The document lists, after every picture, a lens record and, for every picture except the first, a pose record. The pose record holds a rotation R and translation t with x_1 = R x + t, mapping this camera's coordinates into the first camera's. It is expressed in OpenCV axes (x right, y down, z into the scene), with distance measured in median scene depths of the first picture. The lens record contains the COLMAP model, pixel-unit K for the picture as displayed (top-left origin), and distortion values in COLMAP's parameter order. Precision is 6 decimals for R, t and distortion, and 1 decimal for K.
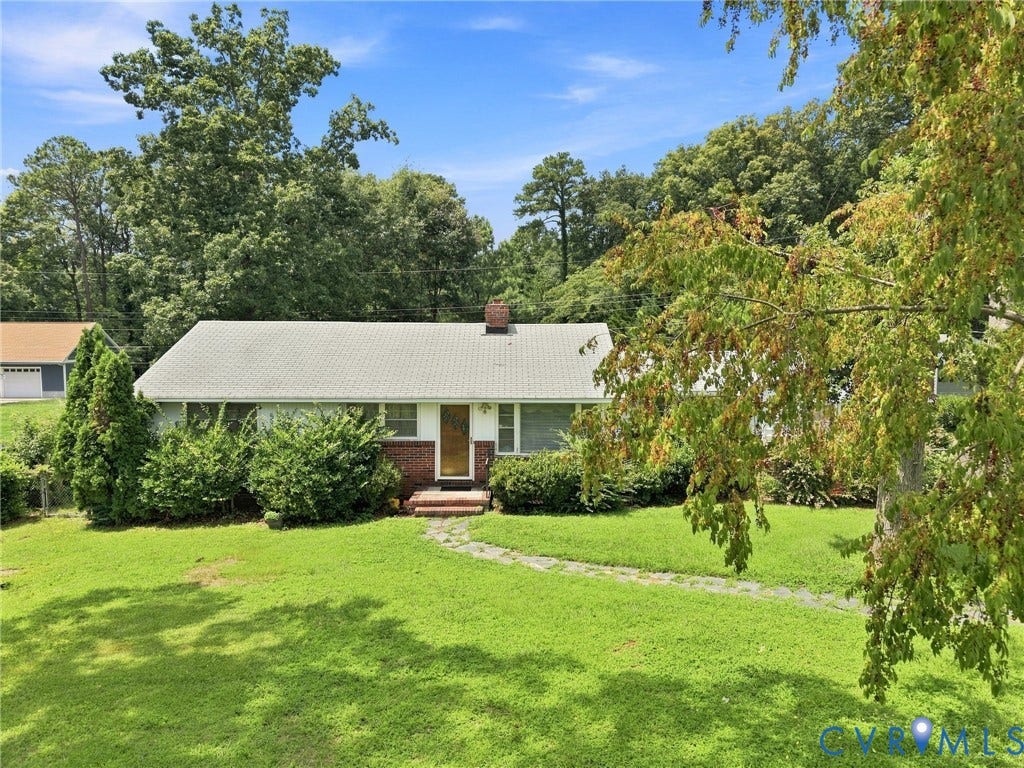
lens RADIAL K [[684.1, 0, 517.9], [0, 684.1, 391.4], [0, 0, 1]] dist [0.006301, -0.016750]
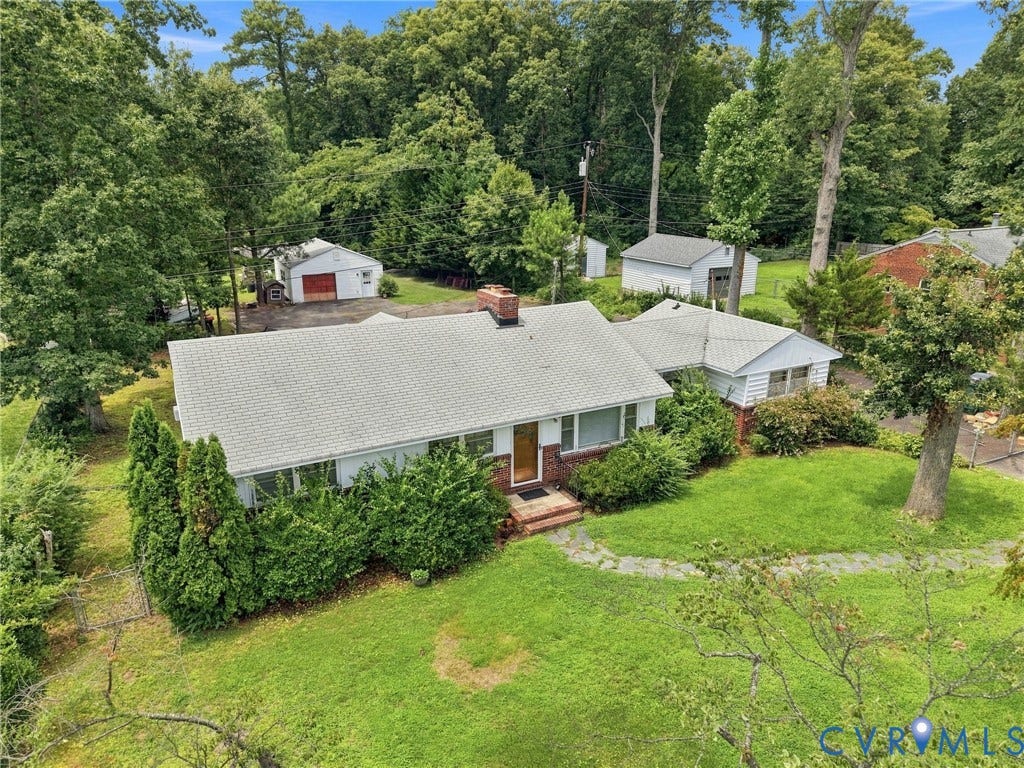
lens RADIAL K [[684.1, 0, 511.0], [0, 684.1, 378.9], [0, 0, 1]] dist [0.006301, -0.016750]
pose [[0.886064, -0.135264, 0.443389, -0.520141], [0.038426, 0.974622, 0.220536, -0.245363], [-0.461967, -0.178371, 0.868775, 0.112279]]
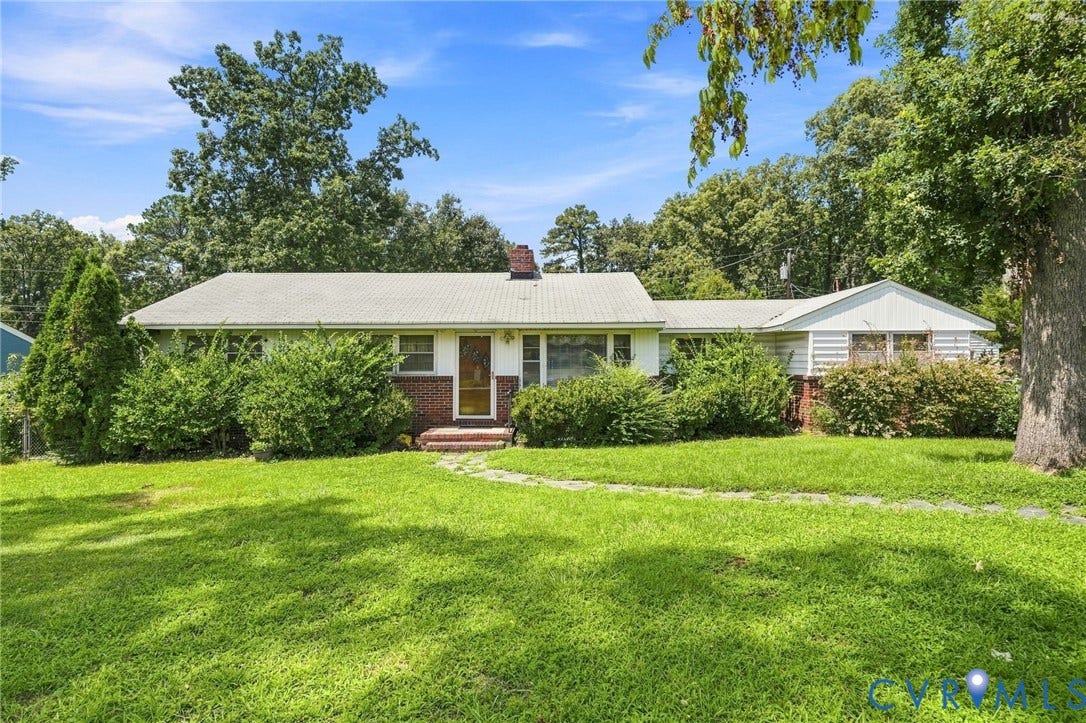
lens RADIAL K [[544.5, 0, 544.3], [0, 544.5, 361.5], [0, 0, 1]] dist [-0.015532, 0.004929]
pose [[0.999995, -0.002907, 0.001038, -0.000481], [0.002995, 0.995134, -0.098489, 0.116265], [-0.000746, 0.098491, 0.995138, 0.251318]]
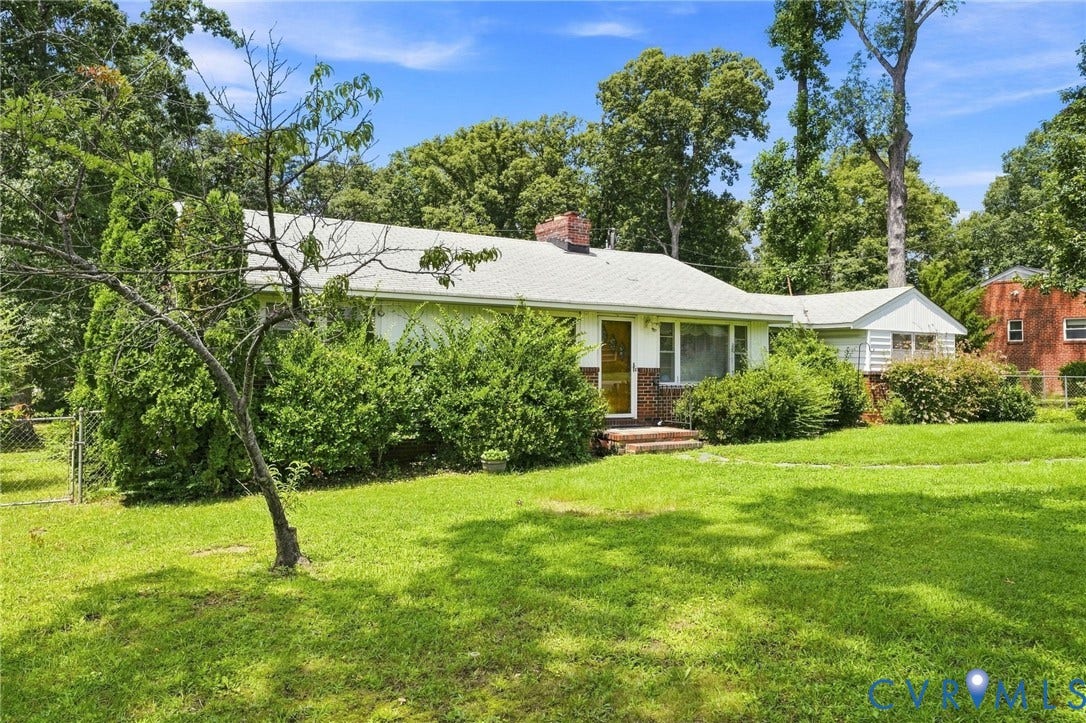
lens RADIAL K [[756.4, 0, 528.5], [0, 756.4, 321.1], [0, 0, 1]] dist [-0.022196, 0.002991]
pose [[0.866493, 0.039809, 0.497599, -0.569978], [0.030064, 0.990844, -0.131622, 0.121506], [-0.498282, 0.129009, 0.857363, 0.274992]]
